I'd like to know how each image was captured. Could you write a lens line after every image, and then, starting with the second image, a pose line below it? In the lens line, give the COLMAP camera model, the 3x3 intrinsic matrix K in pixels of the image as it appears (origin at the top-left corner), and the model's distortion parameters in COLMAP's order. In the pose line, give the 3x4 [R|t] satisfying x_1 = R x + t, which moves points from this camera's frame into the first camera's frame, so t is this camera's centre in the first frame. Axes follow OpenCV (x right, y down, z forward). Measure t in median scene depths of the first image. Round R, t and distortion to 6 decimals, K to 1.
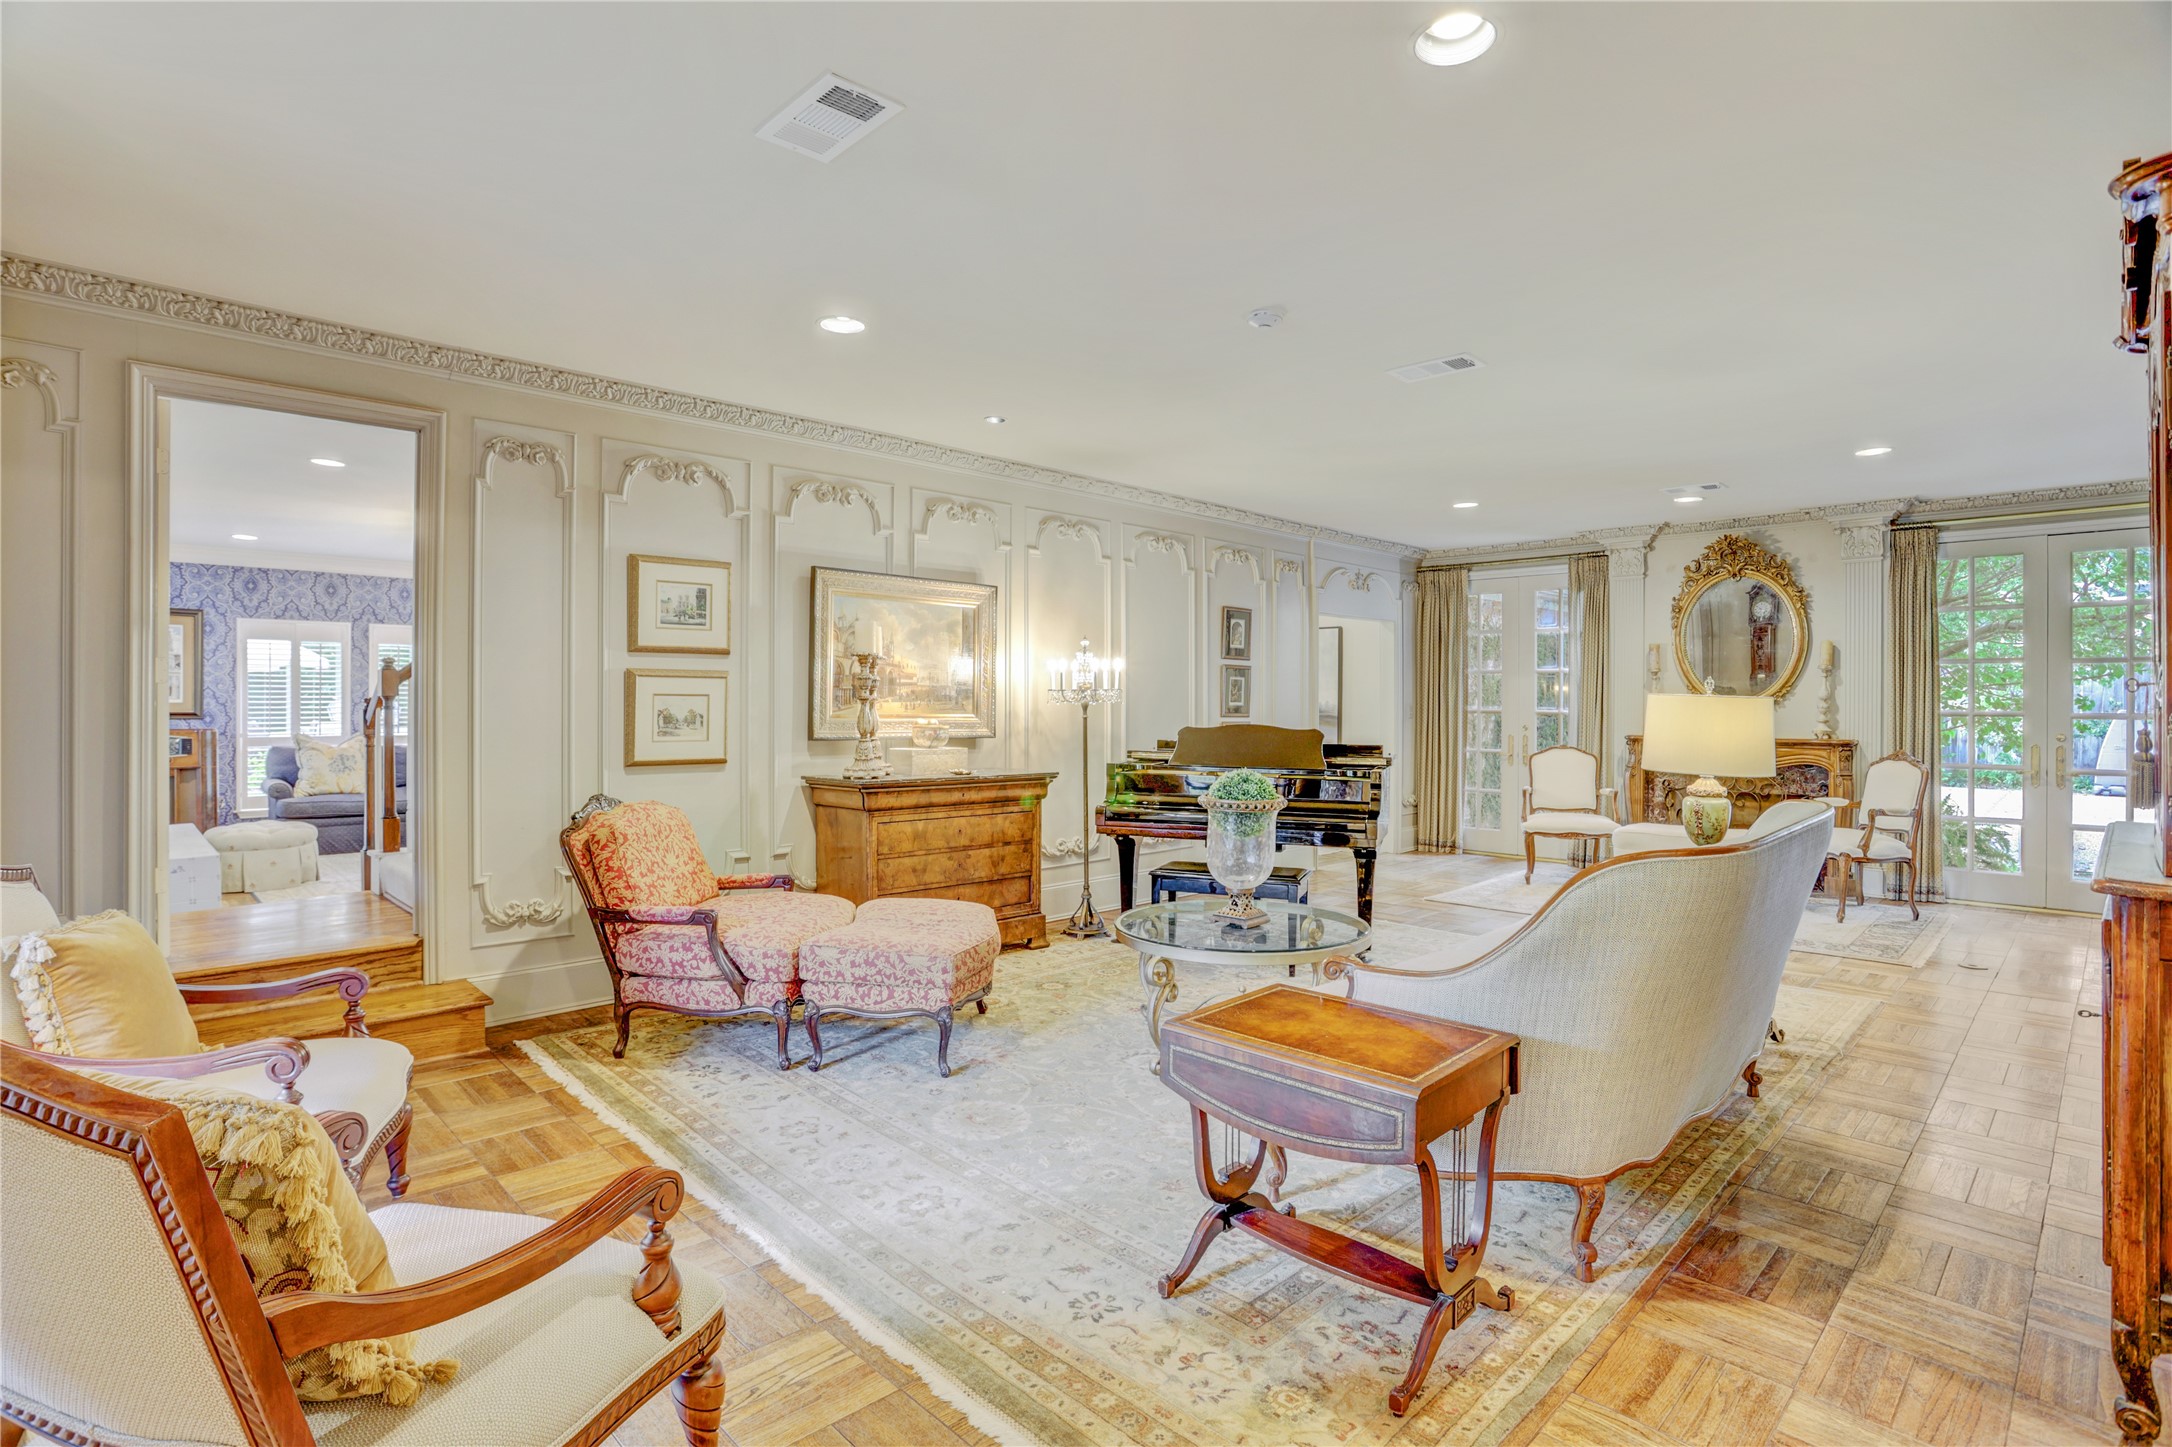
lens RADIAL K [[1060.5, 0, 1087.6], [0, 1060.5, 712.6], [0, 0, 1]] dist [-0.030223, 0.000290]
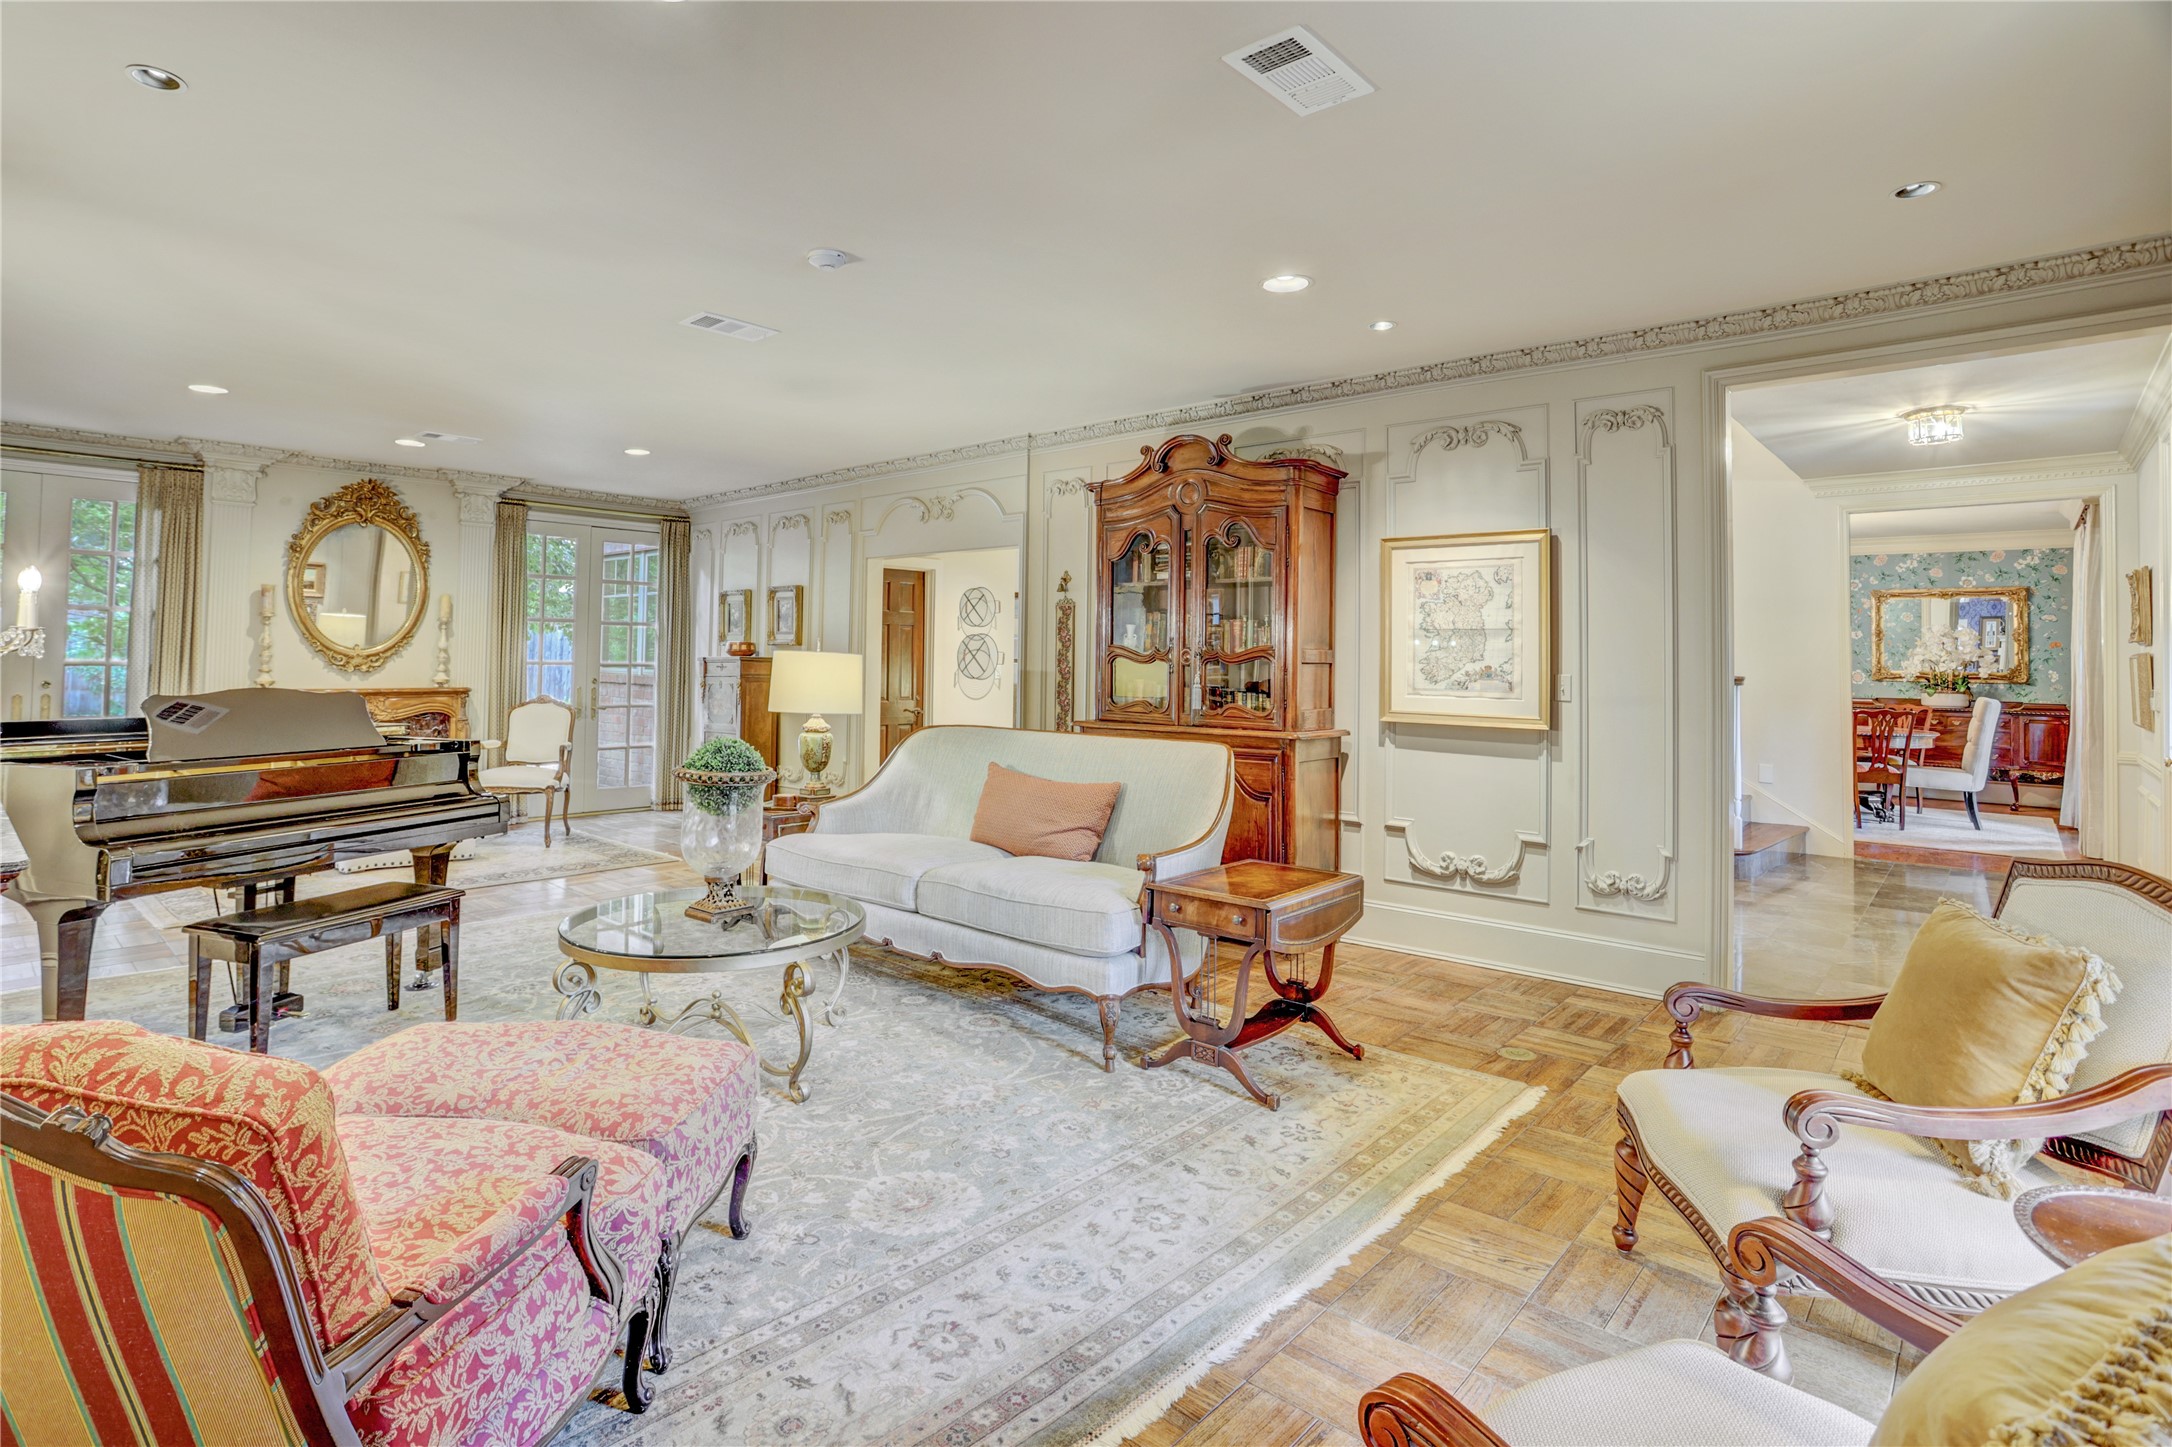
lens RADIAL K [[1060.5, 0, 1079.6], [0, 1060.5, 636.9], [0, 0, 1]] dist [-0.030223, 0.000290]
pose [[-0.053845, 0.020730, 0.998334, -0.839168], [-0.000955, 0.999783, -0.020811, -0.009453], [-0.998549, -0.002074, -0.053814, 0.880555]]
